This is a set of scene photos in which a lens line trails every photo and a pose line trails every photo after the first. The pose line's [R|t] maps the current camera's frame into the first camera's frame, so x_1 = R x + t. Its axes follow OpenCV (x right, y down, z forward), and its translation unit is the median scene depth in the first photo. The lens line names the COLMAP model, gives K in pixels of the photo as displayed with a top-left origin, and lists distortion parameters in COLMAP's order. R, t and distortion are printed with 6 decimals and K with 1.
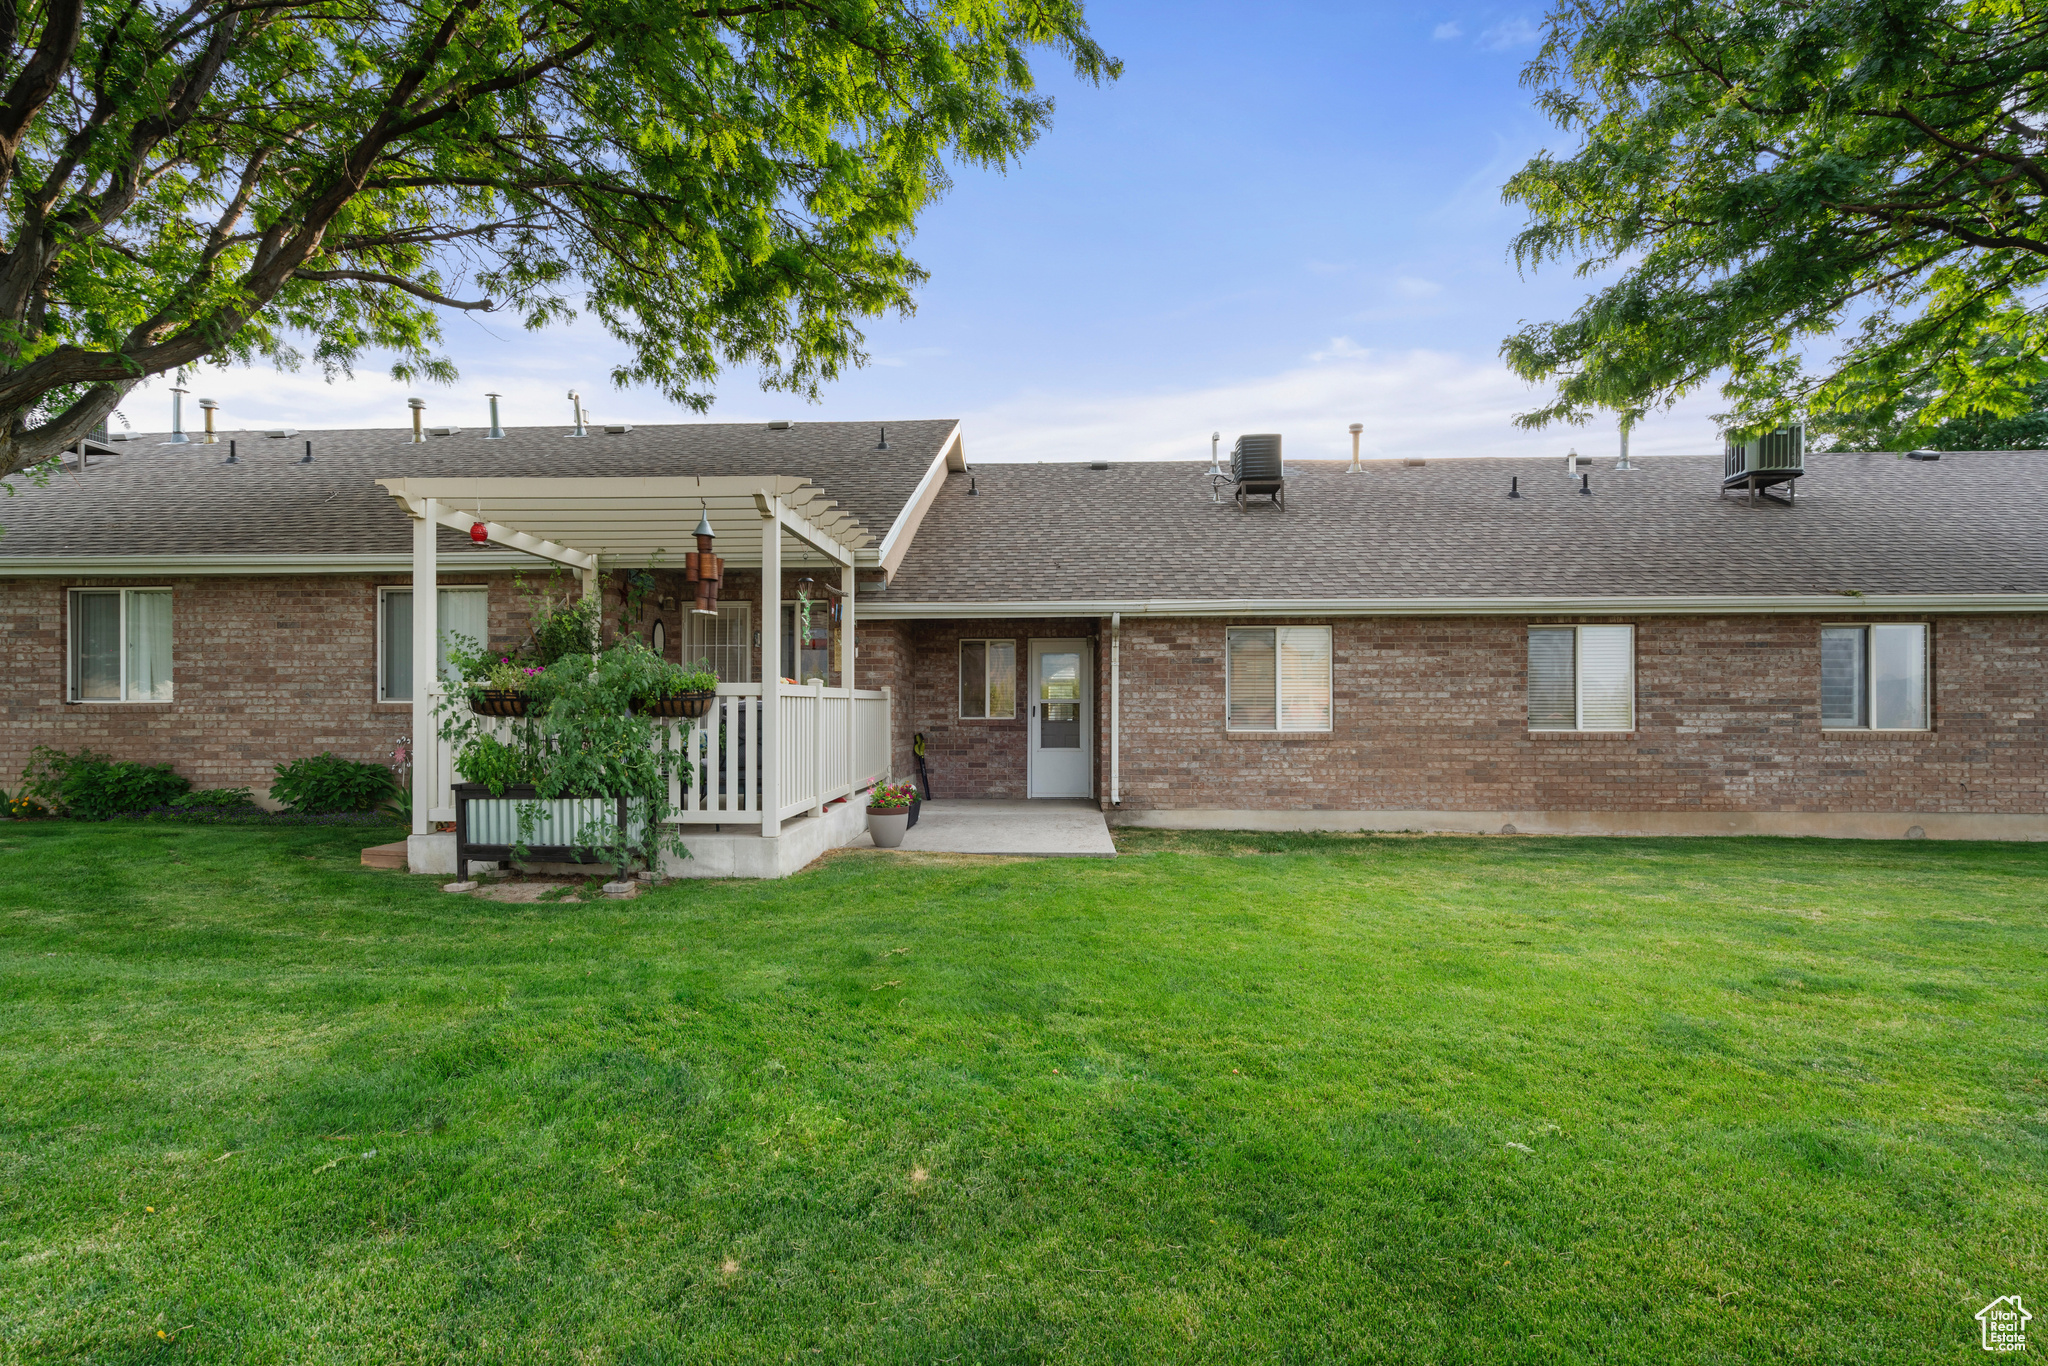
lens RADIAL K [[967.7, 0, 1028.4], [0, 967.7, 710.4], [0, 0, 1]] dist [-0.002030, -0.000215]
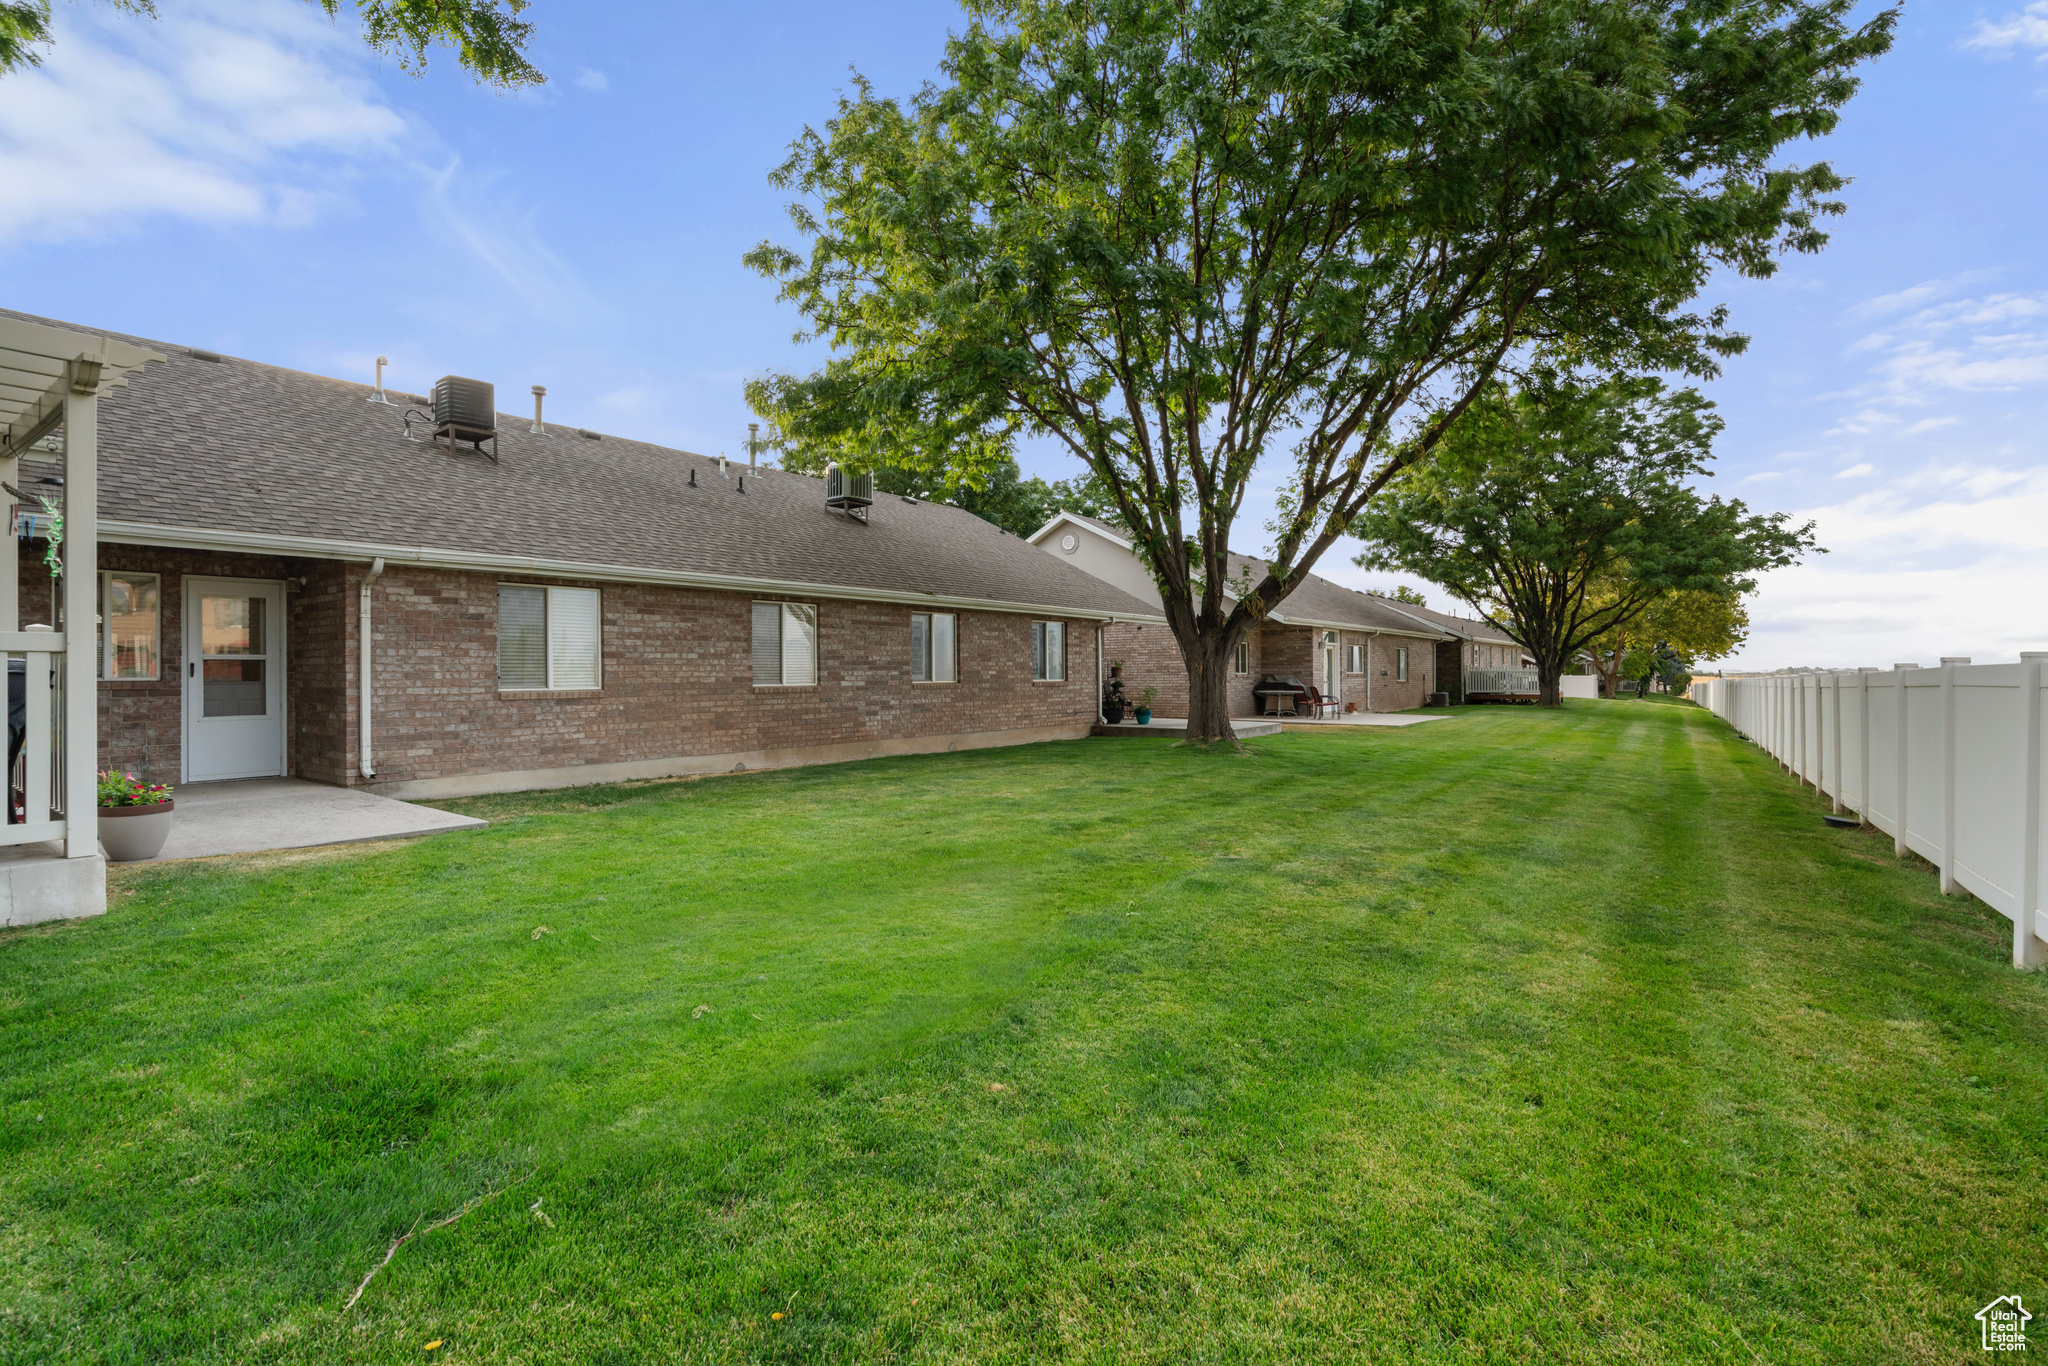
lens RADIAL K [[929.1, 0, 1024.9], [0, 929.1, 655.5], [0, 0, 1]] dist [-0.001107, 0.000136]
pose [[0.566819, 0.012072, 0.823754, -0.262253], [-0.003422, 0.999919, -0.012299, -0.004170], [-0.823835, 0.004153, 0.566814, 0.040923]]
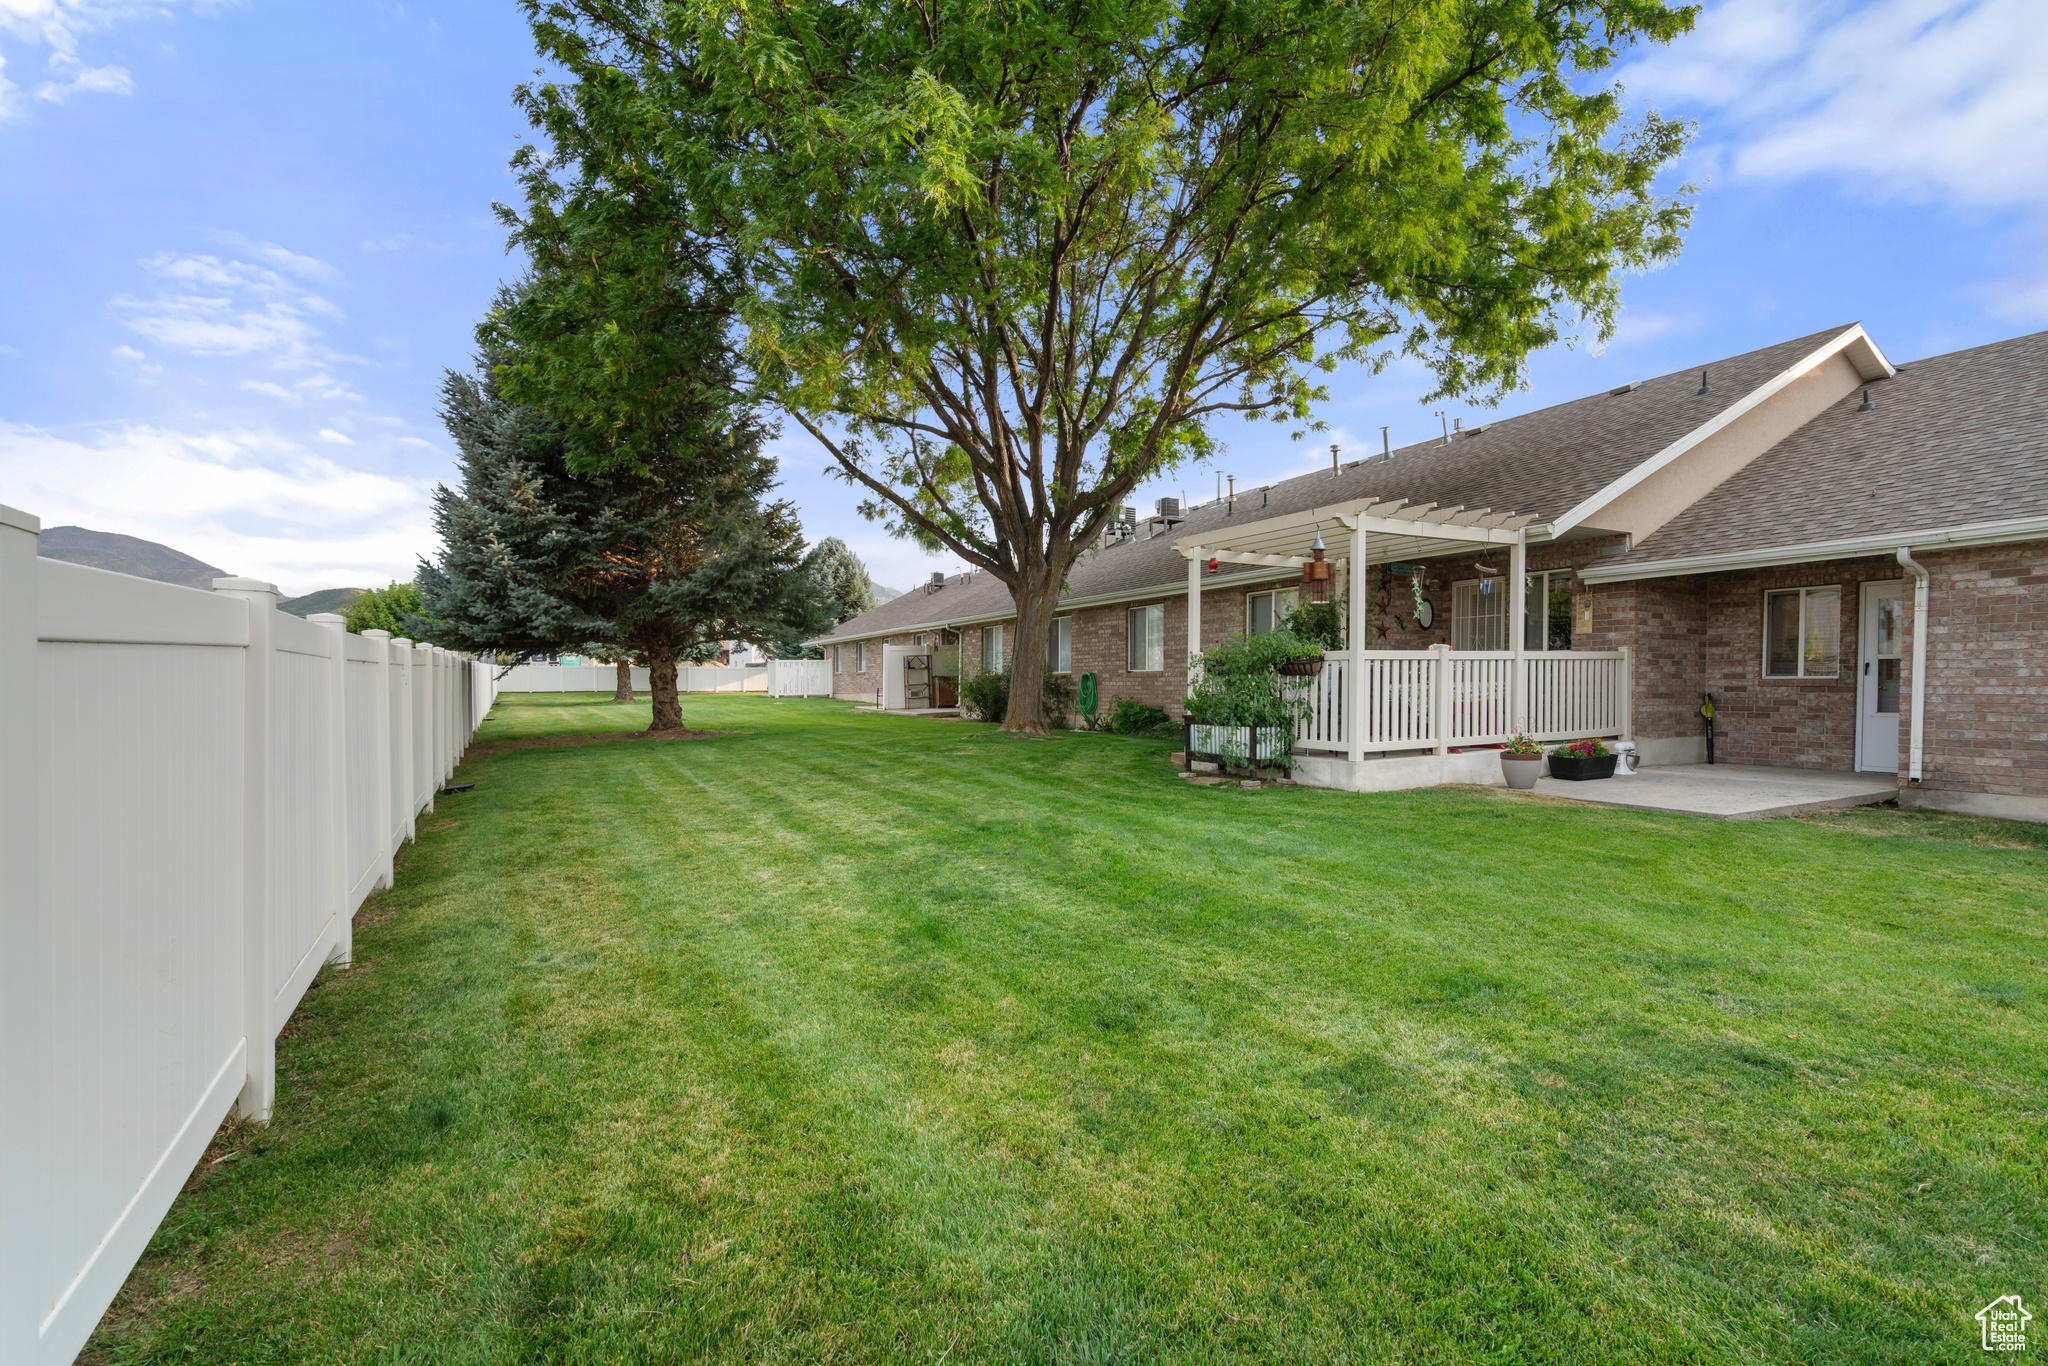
lens RADIAL K [[929.0, 0, 1024.0], [0, 929.0, 683.0], [0, 0, 1]] dist [-0.000276, 0.000246]
pose [[0.499651, -0.001528, -0.866226, 0.391359], [0.007163, 0.999972, 0.002368, 0.007056], [0.866197, -0.007388, 0.499648, -0.043047]]
